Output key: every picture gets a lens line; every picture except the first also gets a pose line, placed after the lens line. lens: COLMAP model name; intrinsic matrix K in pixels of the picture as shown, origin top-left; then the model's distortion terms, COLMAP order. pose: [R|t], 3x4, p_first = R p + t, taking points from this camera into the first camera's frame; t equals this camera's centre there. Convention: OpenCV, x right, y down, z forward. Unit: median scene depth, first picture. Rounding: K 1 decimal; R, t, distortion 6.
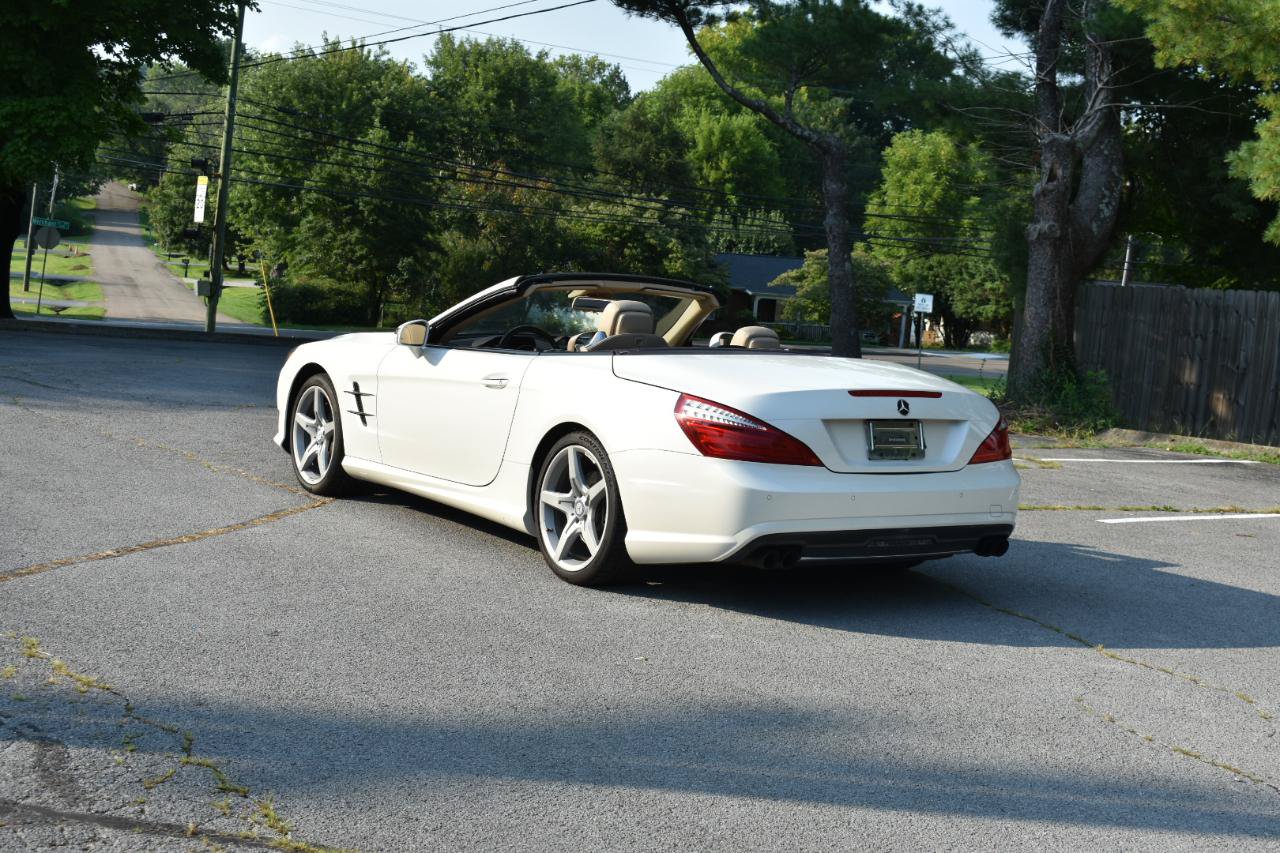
lens RADIAL K [[1863.9, 0, 643.5], [0, 1863.9, 424.7], [0, 0, 1]] dist [-0.006518, 0.000000]
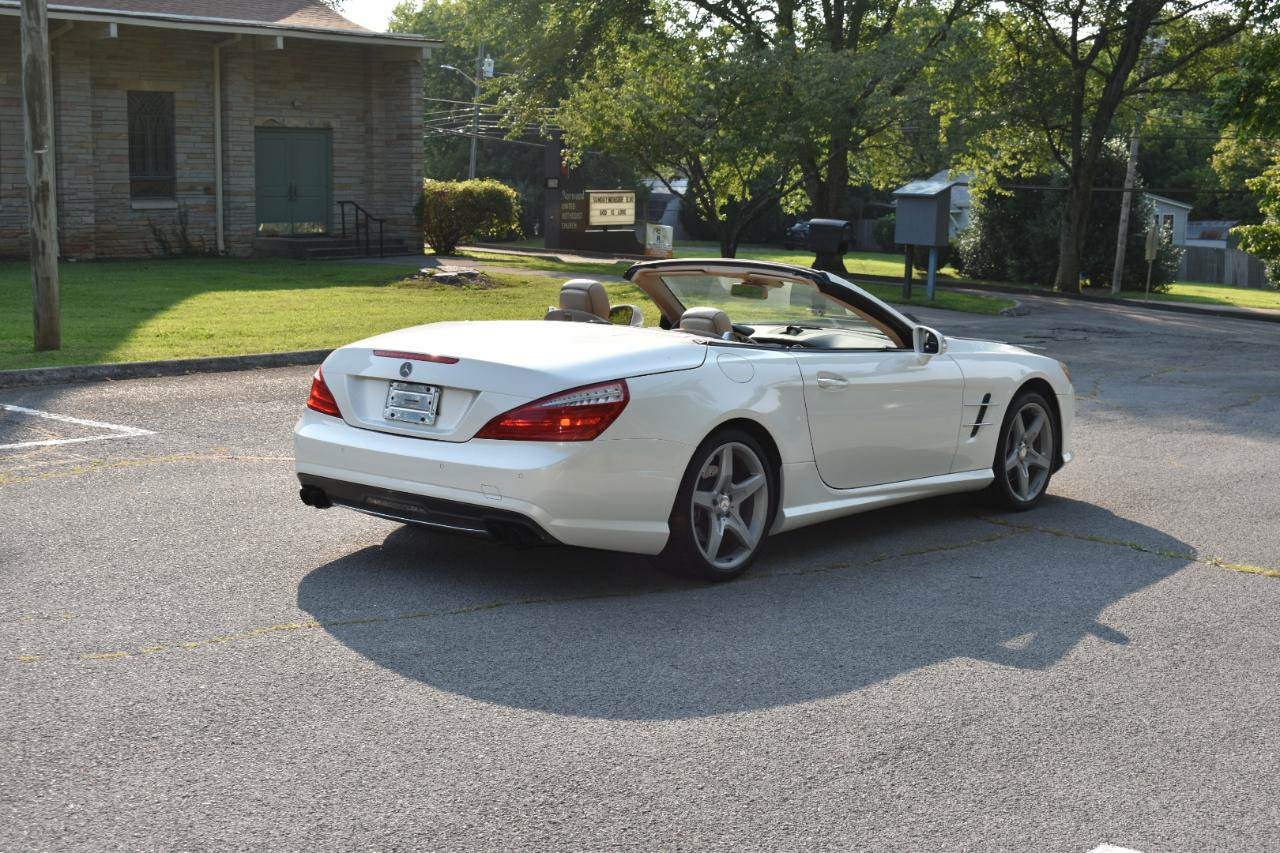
lens RADIAL K [[1733.2, 0, 640.2], [0, 1733.2, 424.8], [0, 0, 1]] dist [-0.018906, 0.000000]
pose [[0.267450, 0.057422, -0.961859, 0.375995], [-0.097507, 0.994711, 0.032271, -0.007775], [0.958625, 0.085158, 0.271635, 0.307583]]
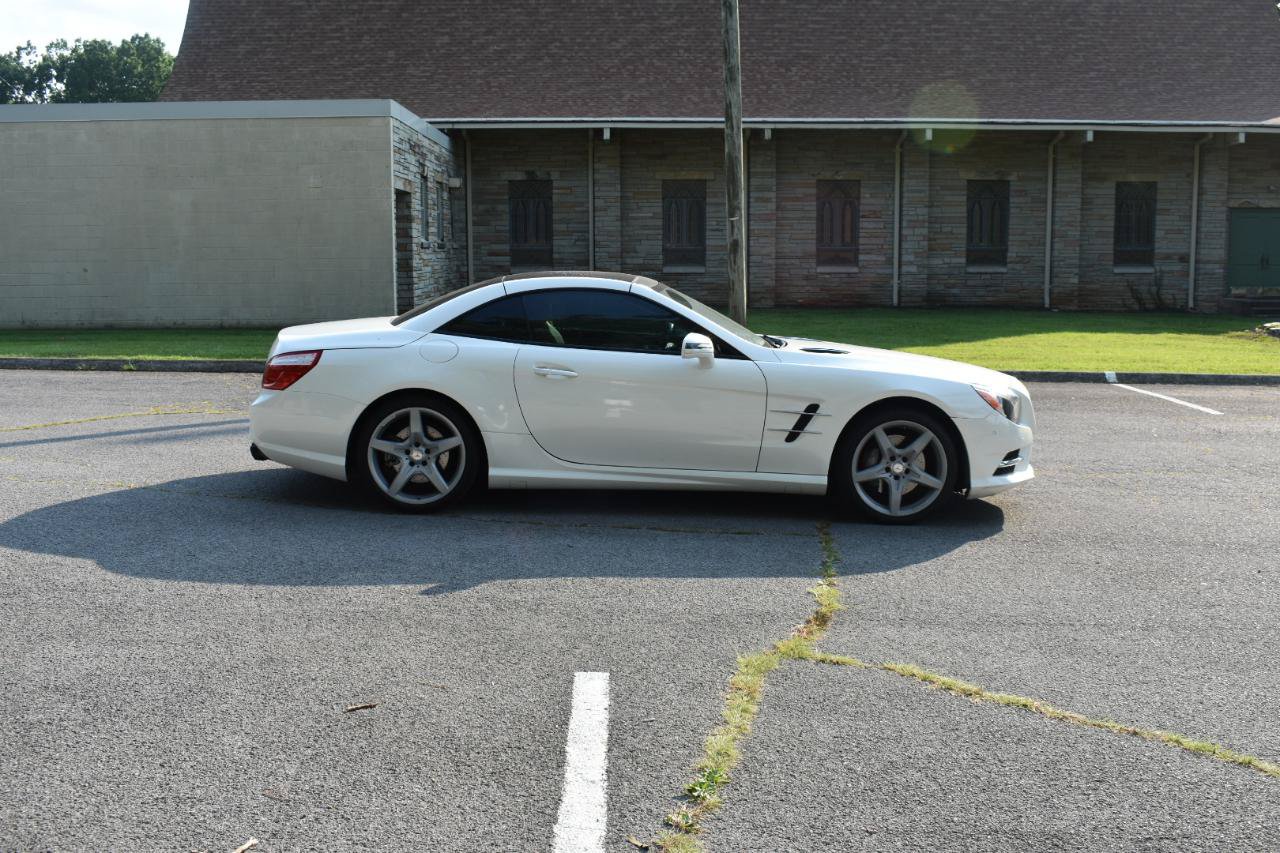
lens RADIAL K [[1287.6, 0, 632.9], [0, 1287.6, 416.1], [0, 0, 1]] dist [-0.047010, 0.000000]
pose [[-0.531910, 0.023577, -0.846472, 0.305647], [-0.142694, 0.982822, 0.117042, -0.037069], [0.834691, 0.183042, -0.519409, 0.615028]]
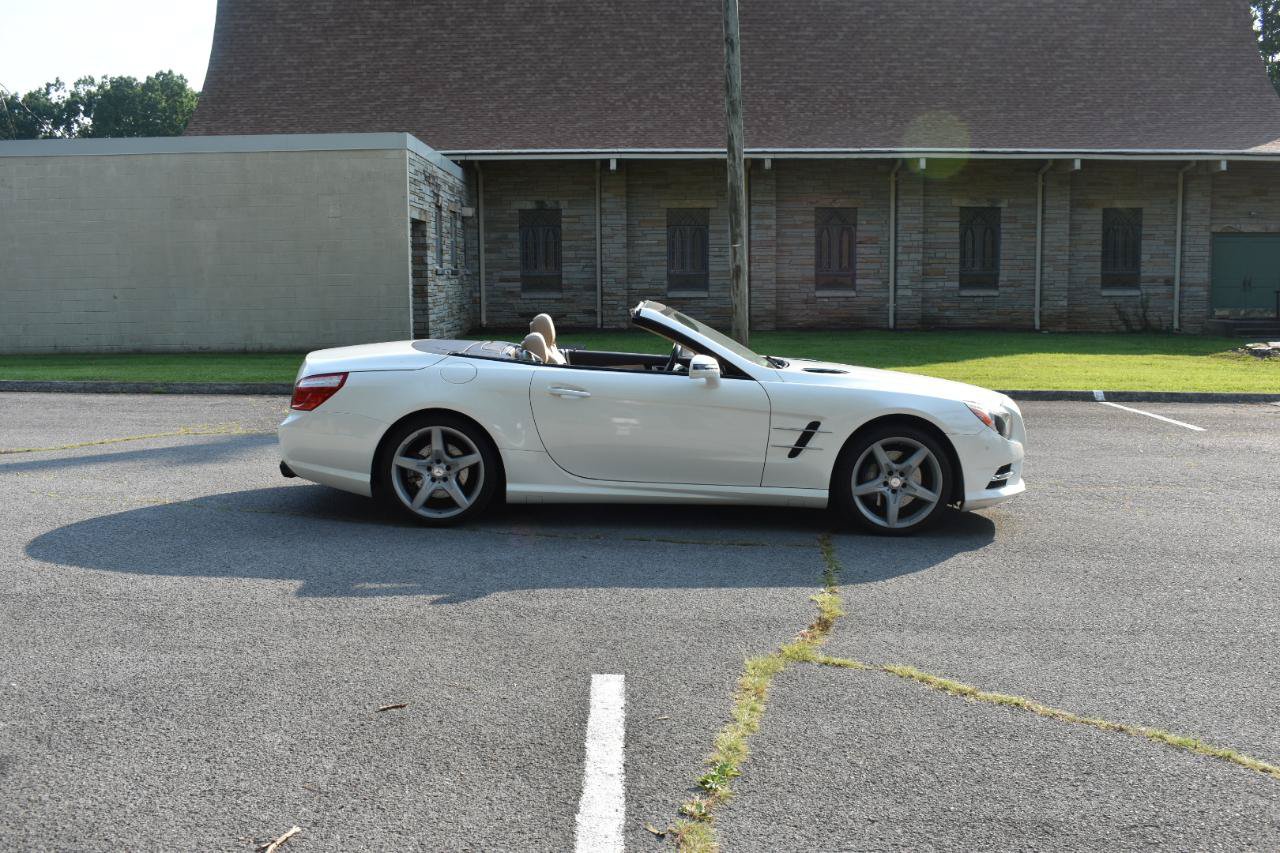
lens RADIAL K [[1242.0, 0, 630.7], [0, 1242.0, 424.2], [0, 0, 1]] dist [-0.050357, 0.000000]
pose [[-0.537000, 0.017803, -0.843394, 0.310279], [-0.138270, 0.984398, 0.108818, -0.036975], [0.832173, 0.175052, -0.526160, 0.616562]]
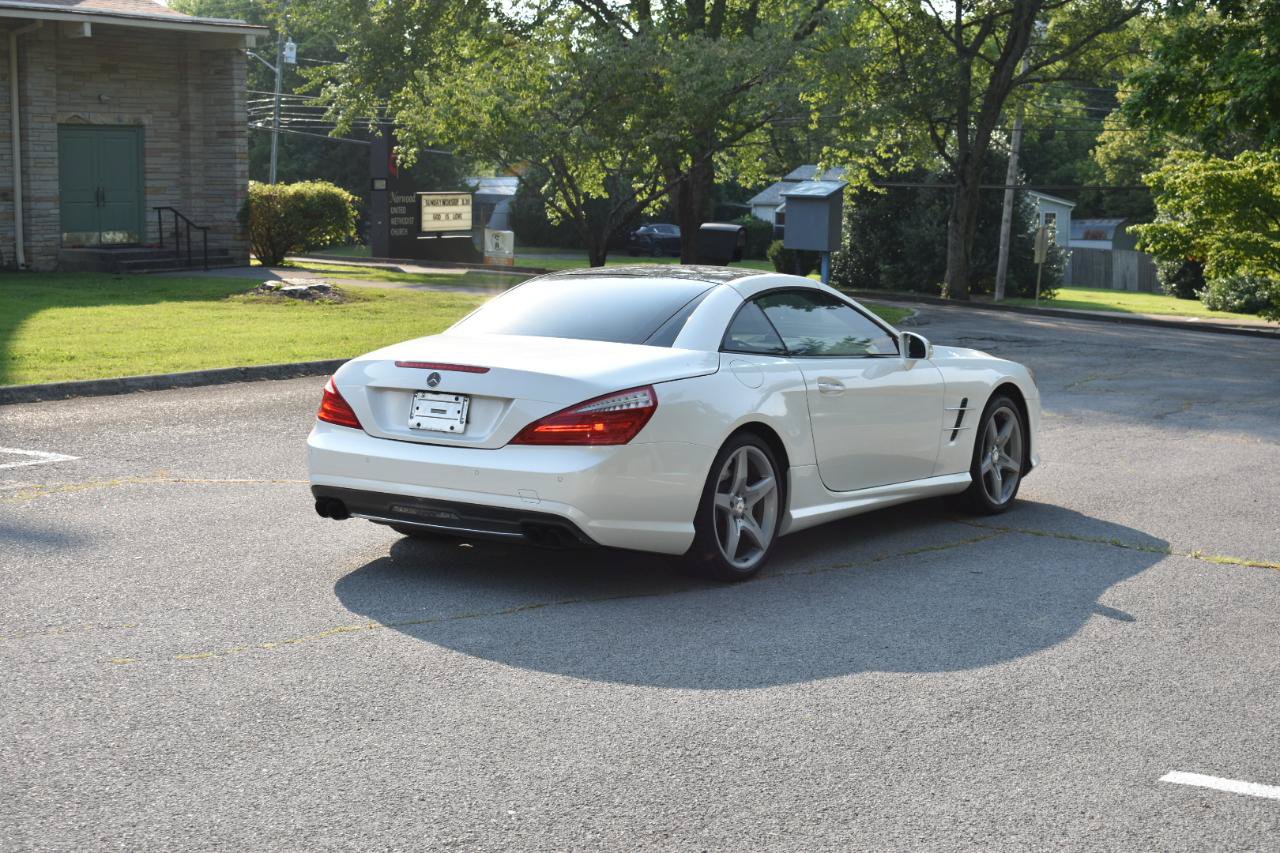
lens RADIAL K [[1988.2, 0, 632.6], [0, 1988.2, 426.0], [0, 0, 1]] dist [-0.002800, 0.000000]
pose [[0.356451, 0.036609, -0.933596, 0.420804], [-0.080428, 0.996725, 0.008377, -0.000682], [0.930846, 0.072101, 0.358228, 0.252189]]
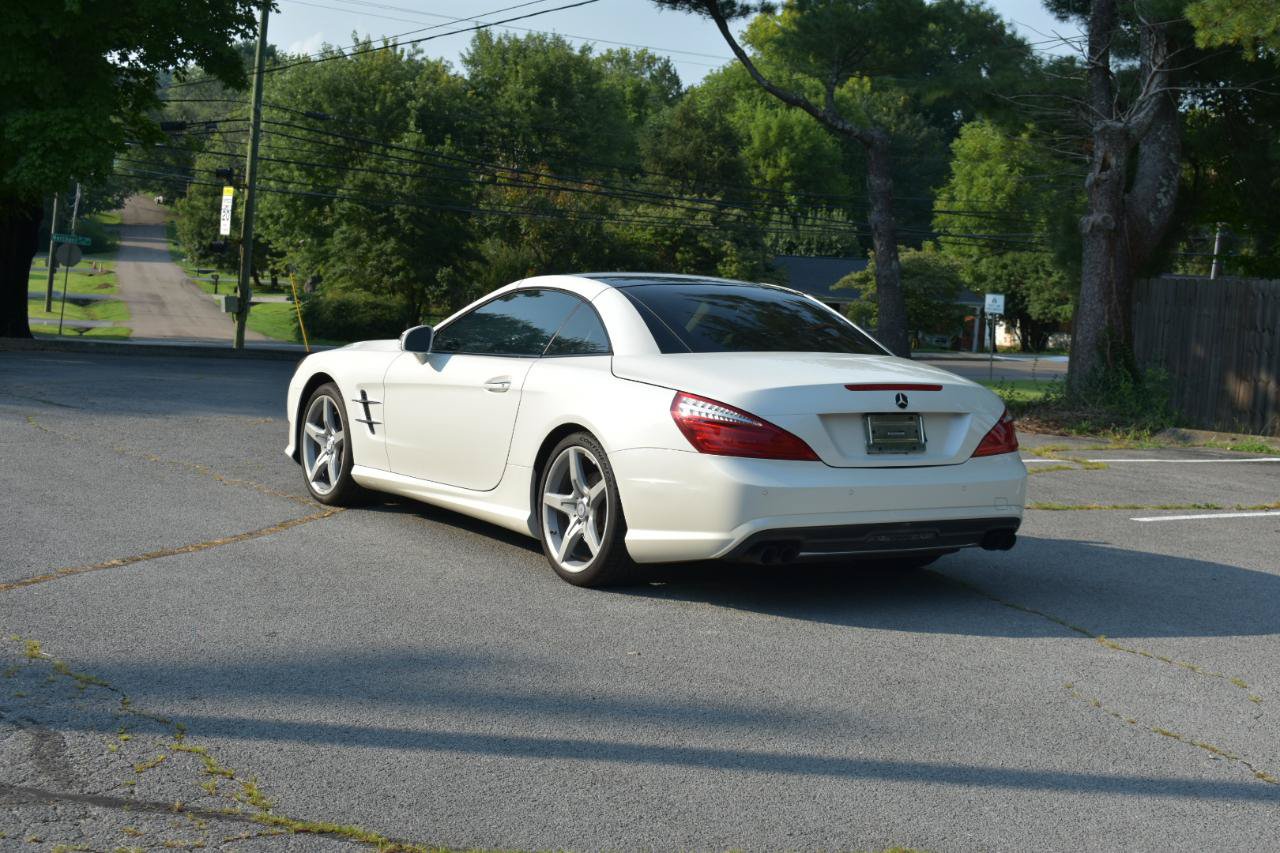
lens RADIAL K [[1988.2, 0, 640.1], [0, 1988.2, 433.8], [0, 0, 1]] dist [-0.002800, 0.000000]
pose [[0.999279, -0.019469, -0.032592, 0.012041], [0.019341, 0.999804, -0.004211, 0.003507], [0.032667, 0.003578, 0.999460, -0.023026]]
